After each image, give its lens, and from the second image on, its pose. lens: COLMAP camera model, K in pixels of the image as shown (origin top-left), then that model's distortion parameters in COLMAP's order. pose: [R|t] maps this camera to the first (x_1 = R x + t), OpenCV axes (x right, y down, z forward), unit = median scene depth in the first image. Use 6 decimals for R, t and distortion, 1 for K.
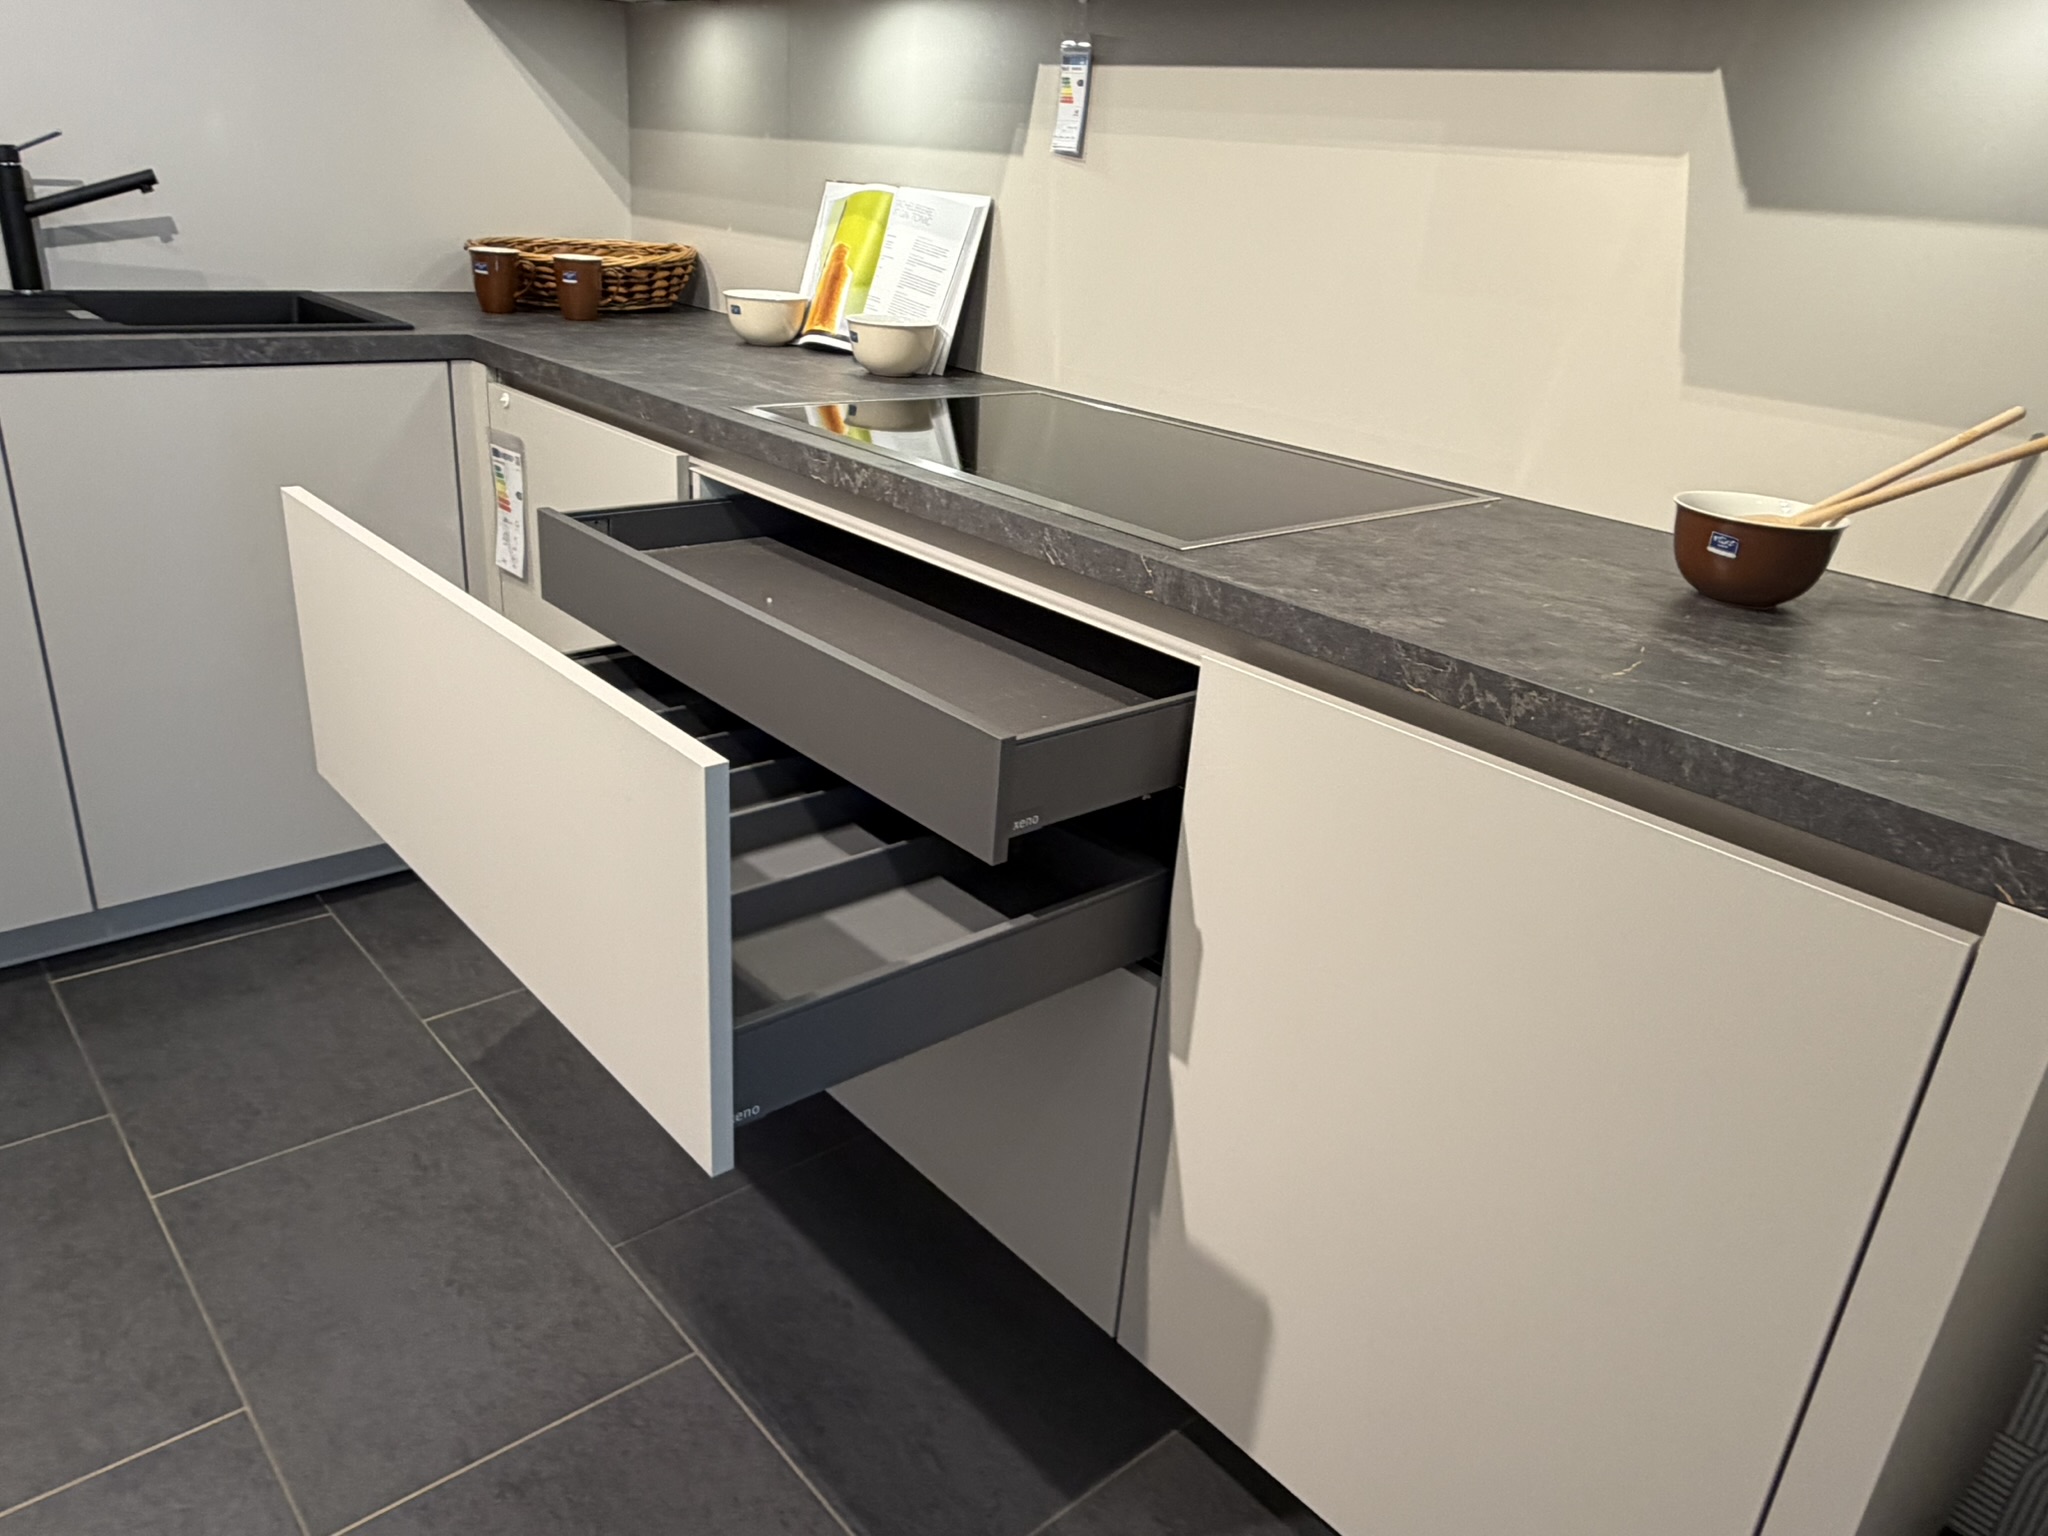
lens RADIAL K [[1449.7, 0, 1011.5], [0, 1449.7, 774.0], [0, 0, 1]] dist [-0.001328, 0.004453]
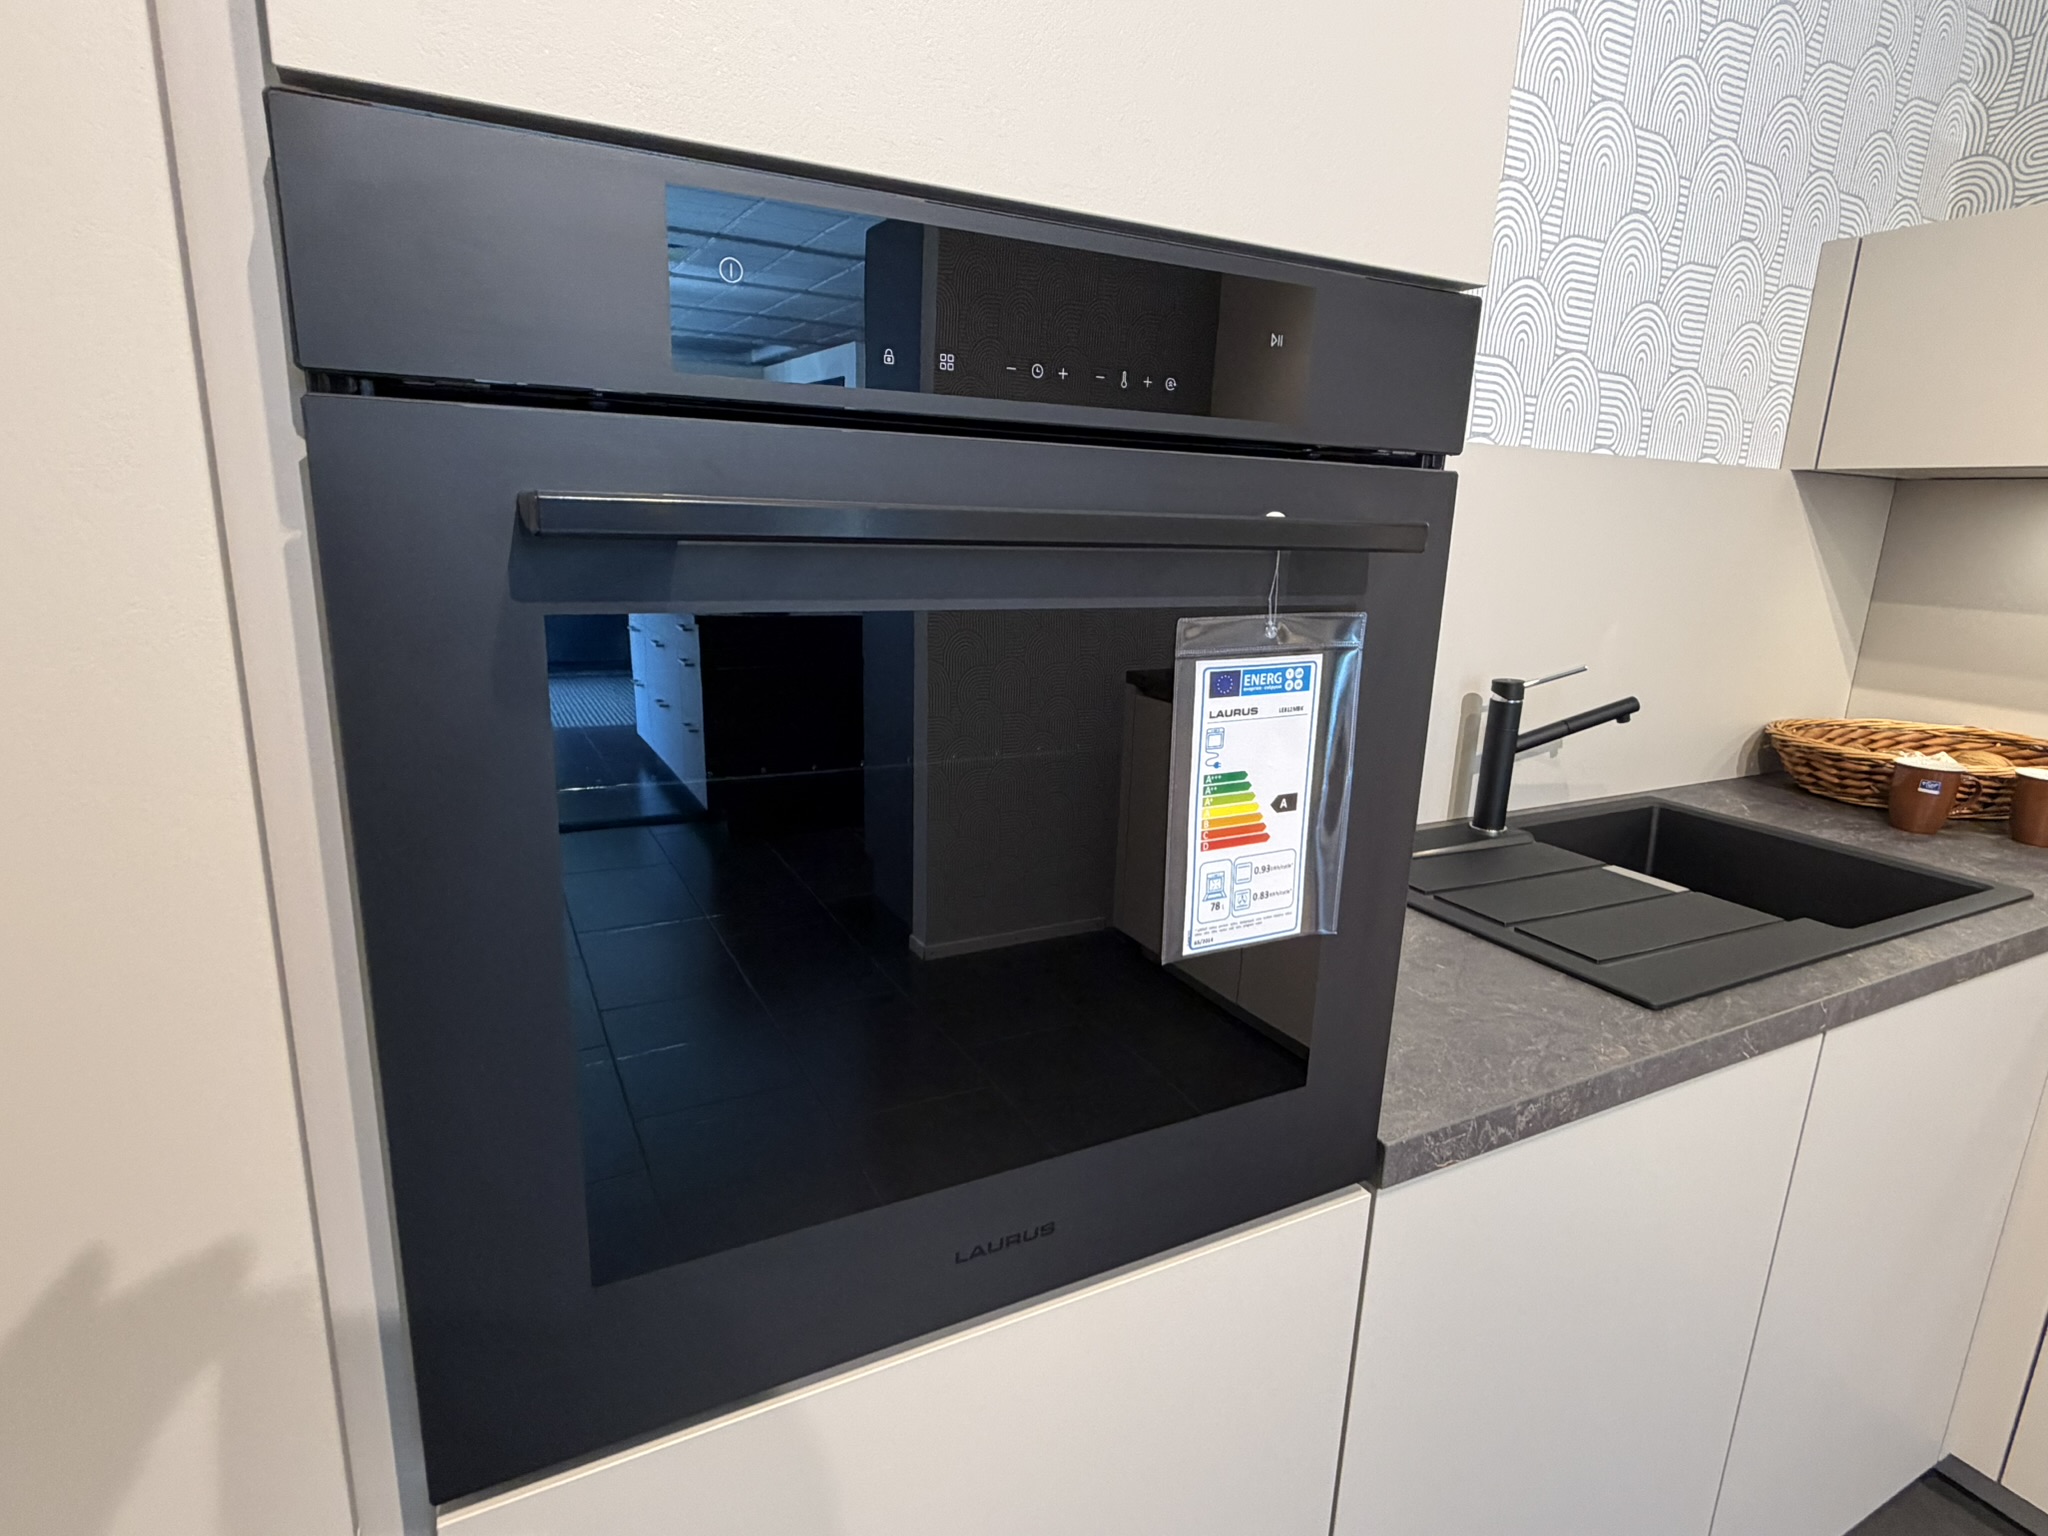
lens RADIAL K [[1071.9, 0, 1020.0], [0, 1071.9, 766.9], [0, 0, 1]] dist [0.001419, 0.000695]
pose [[0.973435, 0.017162, -0.228318, -0.906639], [-0.057077, 0.983895, -0.169392, -0.269084], [0.221734, 0.177924, 0.958737, 0.321505]]
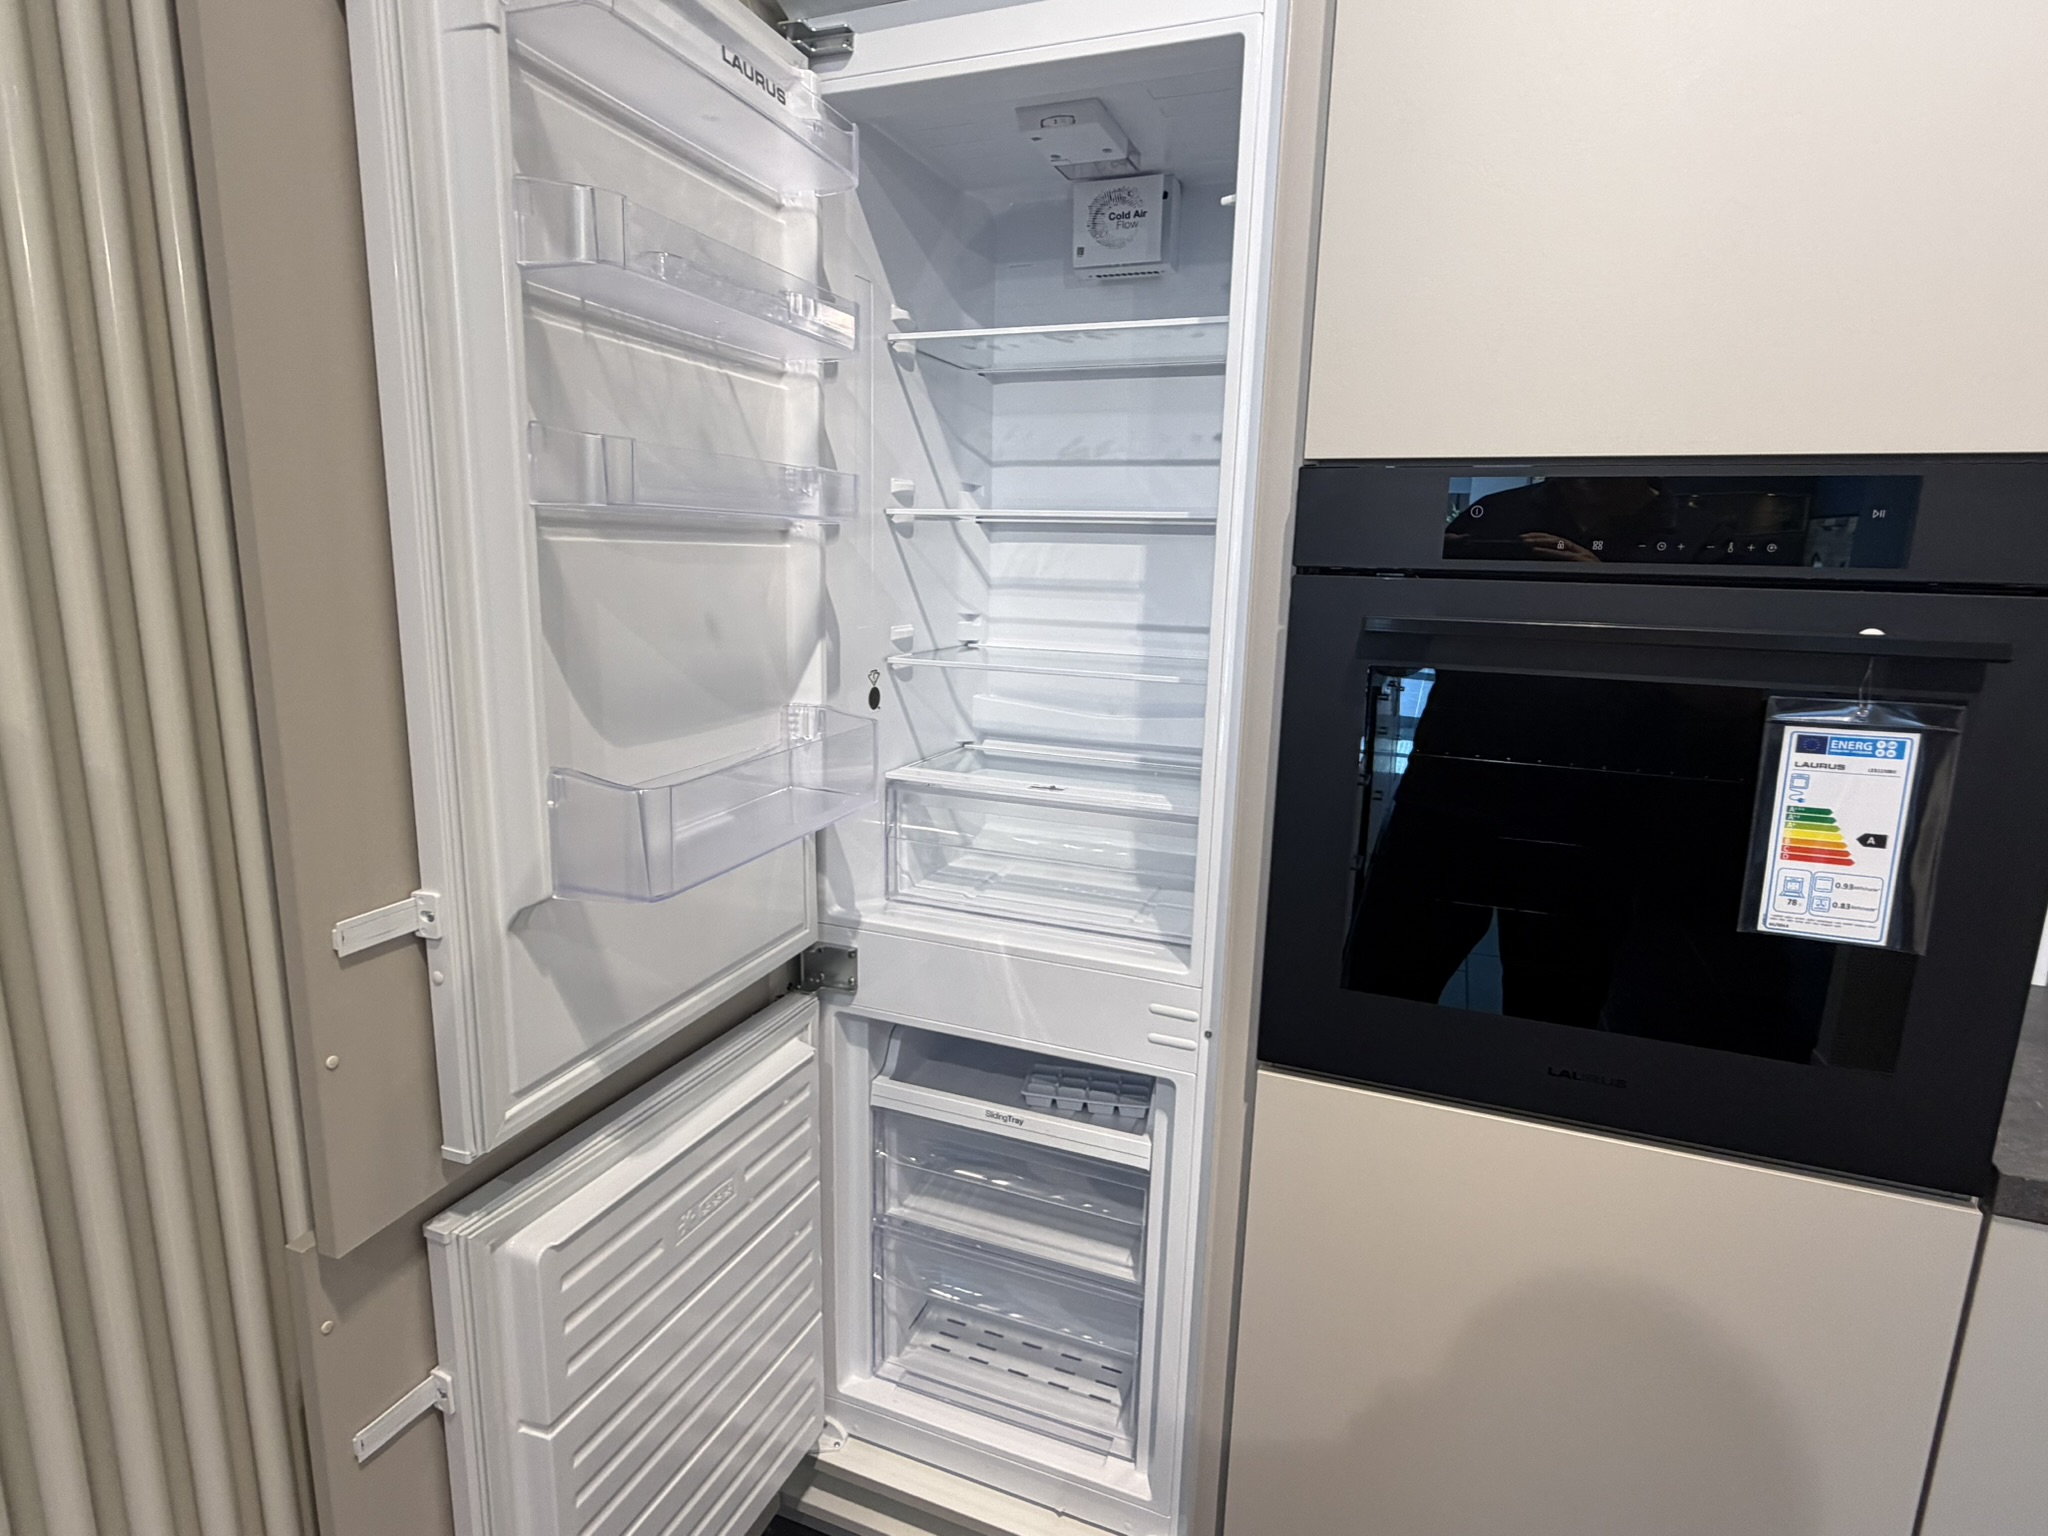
lens RADIAL K [[1070.2, 0, 1013.2], [0, 1070.2, 769.1], [0, 0, 1]] dist [-0.001850, 0.001171]
pose [[0.456187, 0.116484, -0.882227, -0.689163], [-0.341711, 0.938320, -0.052804, -0.204683], [0.821661, 0.325555, 0.467853, 0.156103]]
